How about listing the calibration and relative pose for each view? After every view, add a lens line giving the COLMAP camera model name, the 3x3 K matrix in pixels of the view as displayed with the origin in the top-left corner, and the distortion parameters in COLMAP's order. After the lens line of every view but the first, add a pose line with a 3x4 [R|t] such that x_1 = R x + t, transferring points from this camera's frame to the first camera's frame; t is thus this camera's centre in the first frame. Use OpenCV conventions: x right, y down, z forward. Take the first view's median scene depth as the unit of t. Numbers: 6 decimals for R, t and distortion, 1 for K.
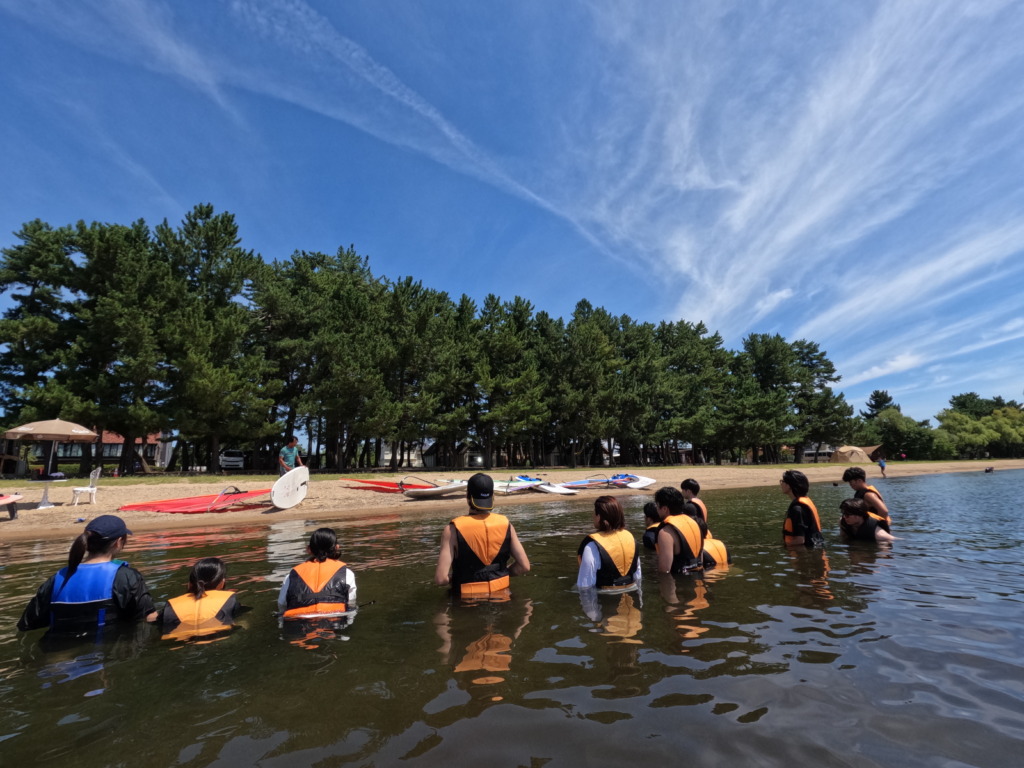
lens RADIAL K [[487.8, 0, 512.6], [0, 487.8, 383.8], [0, 0, 1]] dist [-0.000889, 0.000231]
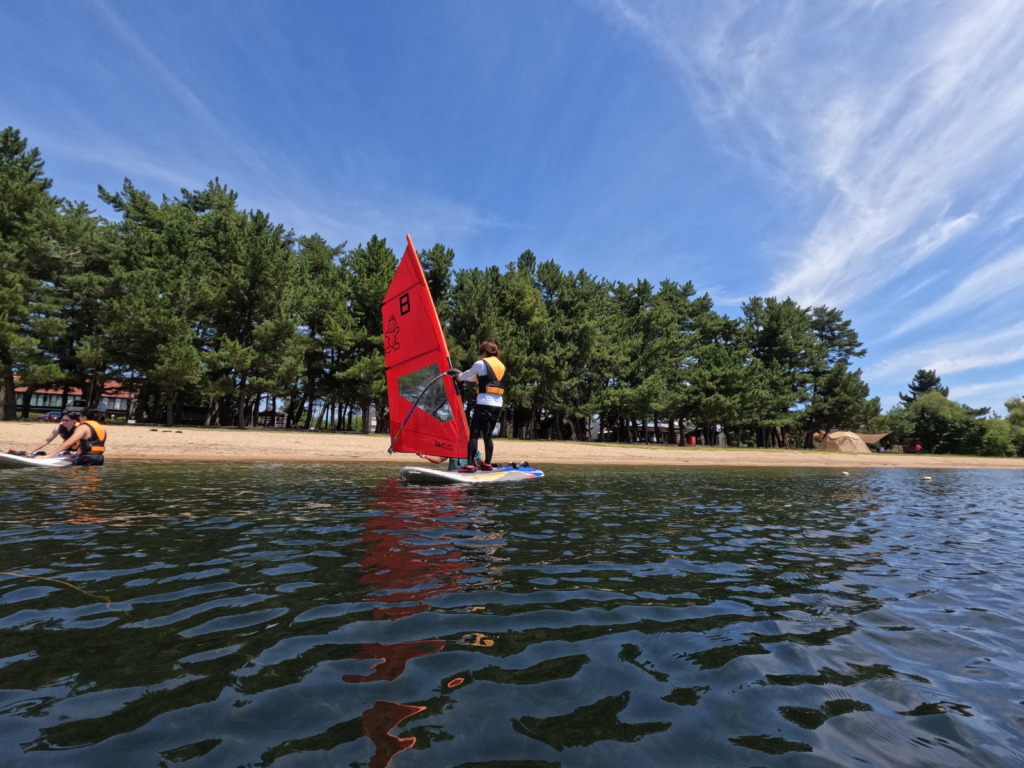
lens RADIAL K [[487.8, 0, 514.1], [0, 487.8, 384.4], [0, 0, 1]] dist [-0.000889, 0.000231]
pose [[0.990733, 0.035873, -0.131005, 0.184059], [-0.029162, 0.998180, 0.052786, 0.016398], [0.132660, -0.048477, 0.989975, 0.089665]]
